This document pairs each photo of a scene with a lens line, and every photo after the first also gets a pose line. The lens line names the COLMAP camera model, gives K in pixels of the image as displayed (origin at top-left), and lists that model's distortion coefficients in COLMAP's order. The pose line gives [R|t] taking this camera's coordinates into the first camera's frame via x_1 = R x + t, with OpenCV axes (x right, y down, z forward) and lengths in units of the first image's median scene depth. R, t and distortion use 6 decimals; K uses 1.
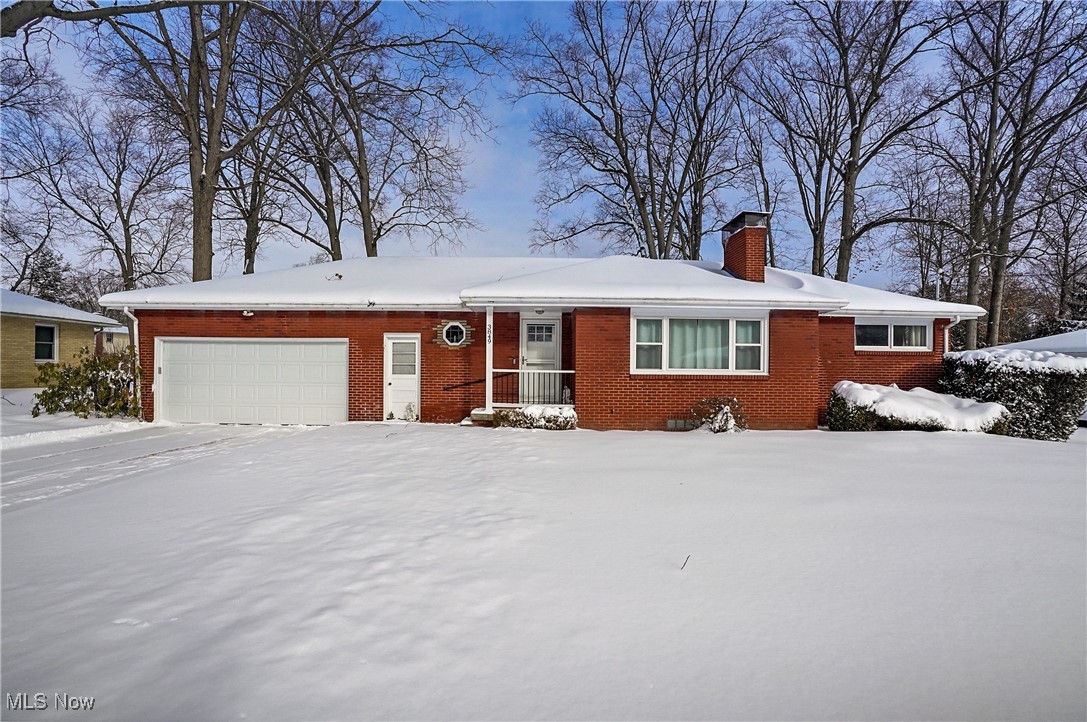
lens RADIAL K [[501.8, 0, 547.1], [0, 501.8, 367.3], [0, 0, 1]] dist [-0.059291, 0.020234]
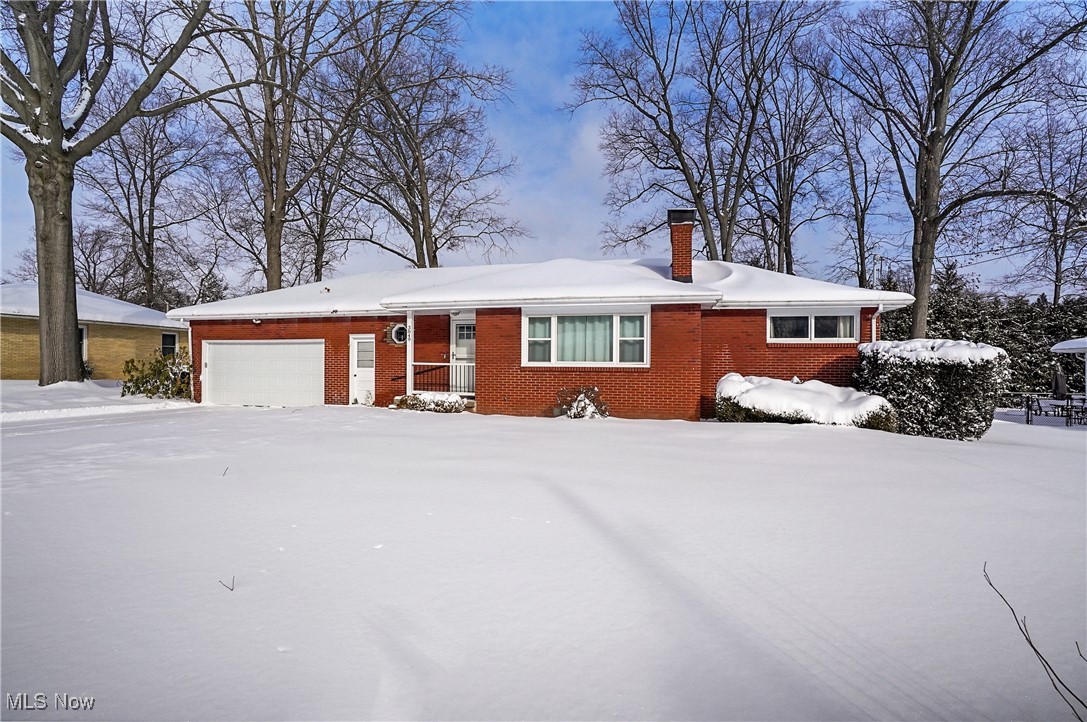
lens RADIAL K [[501.8, 0, 547.1], [0, 501.8, 367.3], [0, 0, 1]] dist [-0.059291, 0.020234]
pose [[0.967194, -0.001294, -0.254037, 0.475057], [0.000861, 0.999998, -0.001813, 0.016678], [0.254038, 0.001535, 0.967193, -0.072735]]
